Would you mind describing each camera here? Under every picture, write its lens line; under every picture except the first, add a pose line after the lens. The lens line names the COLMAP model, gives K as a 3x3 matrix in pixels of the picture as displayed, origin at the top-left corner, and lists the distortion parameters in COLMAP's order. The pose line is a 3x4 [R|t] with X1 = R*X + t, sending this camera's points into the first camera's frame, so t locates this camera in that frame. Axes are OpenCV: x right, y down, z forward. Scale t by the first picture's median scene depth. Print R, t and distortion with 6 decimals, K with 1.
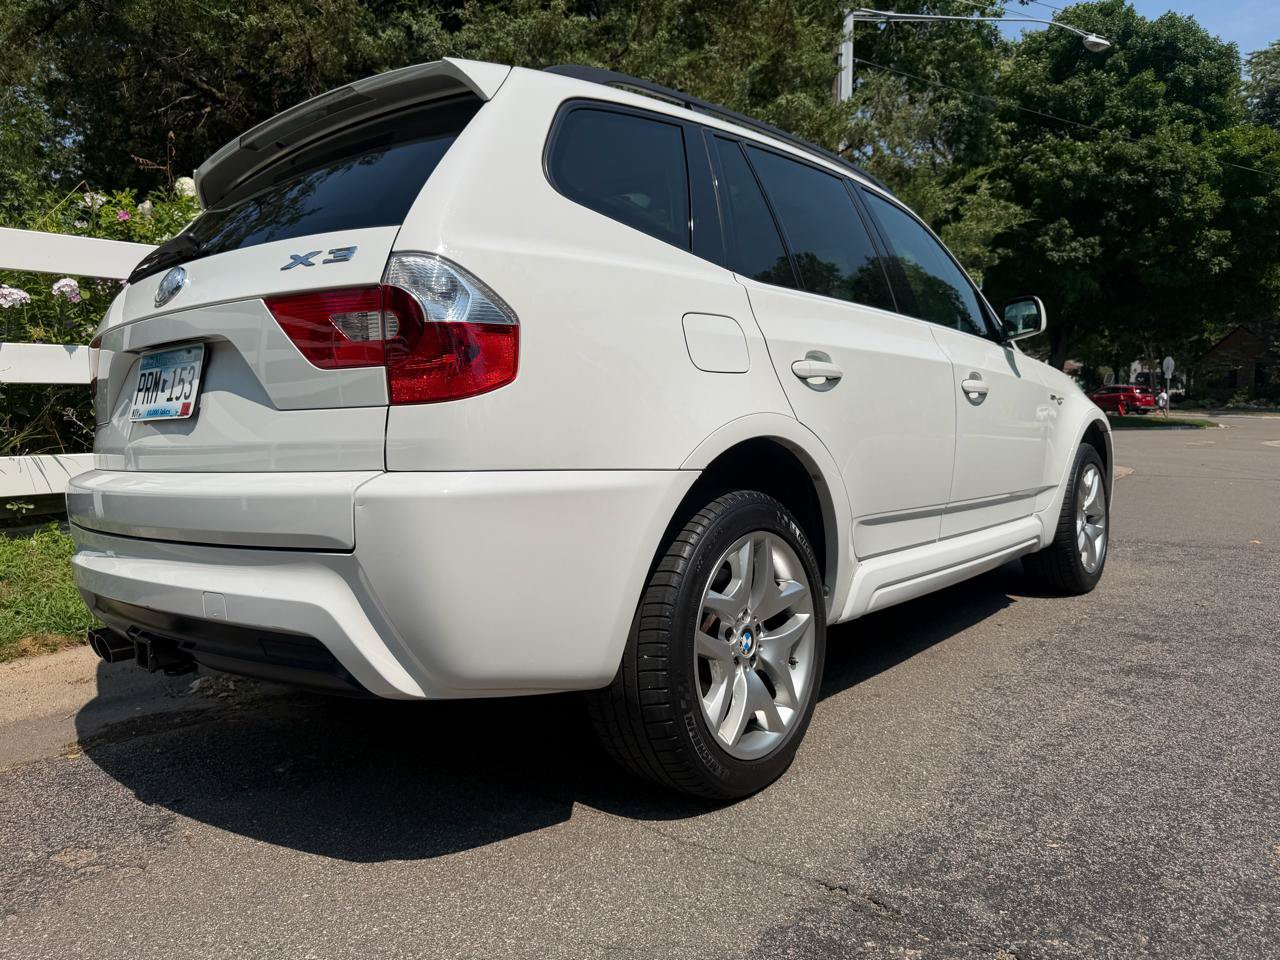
lens RADIAL K [[910.8, 0, 636.1], [0, 910.8, 474.8], [0, 0, 1]] dist [0.015050, -0.016737]
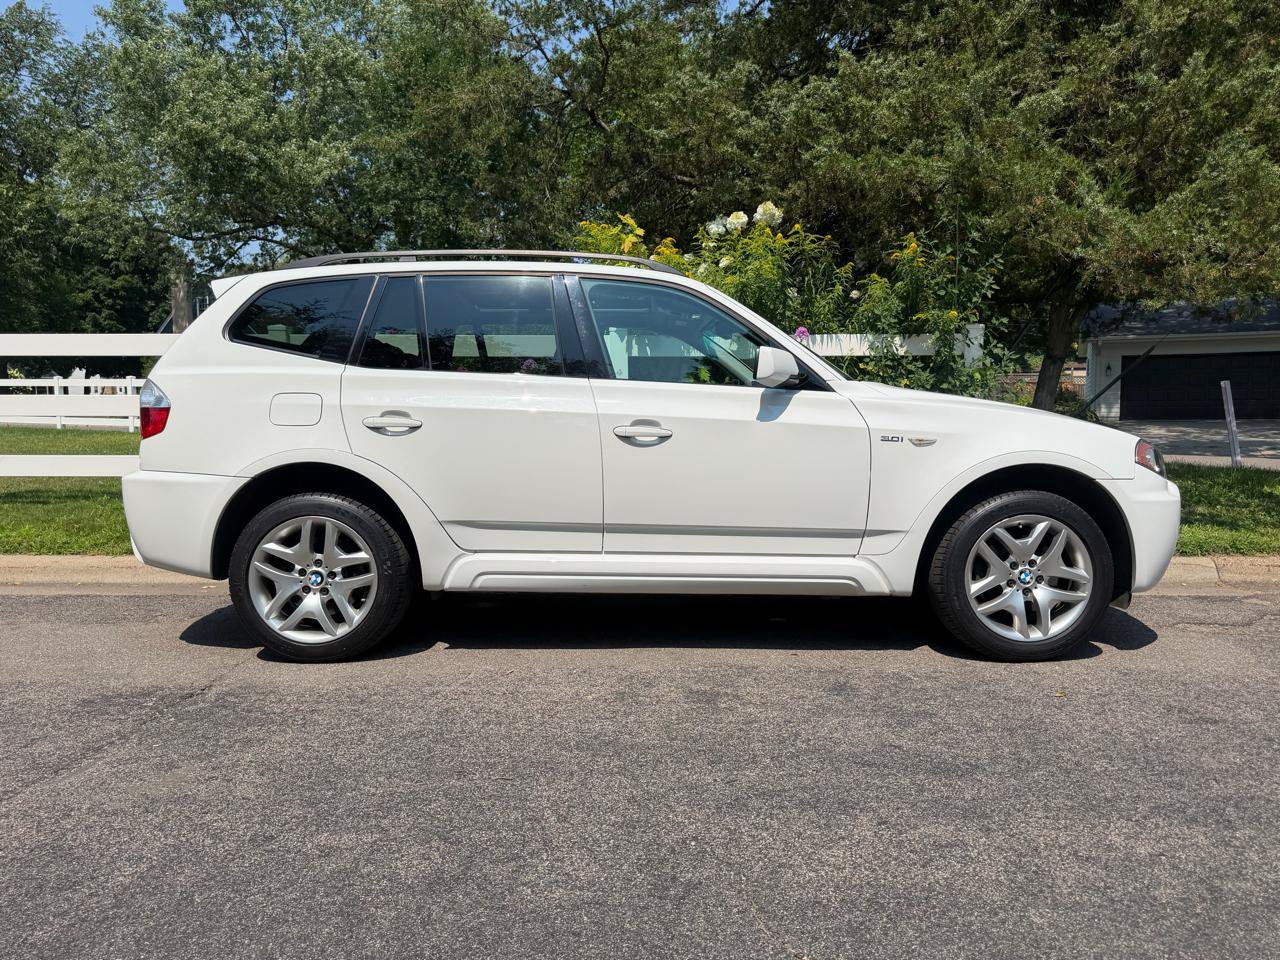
lens RADIAL K [[907.1, 0, 648.9], [0, 907.1, 490.8], [0, 0, 1]] dist [0.009718, -0.013421]
pose [[0.650820, 0.069806, -0.756016, 1.783791], [-0.062182, 0.997320, 0.038556, -0.089621], [0.756681, 0.021918, 0.653417, 0.324444]]
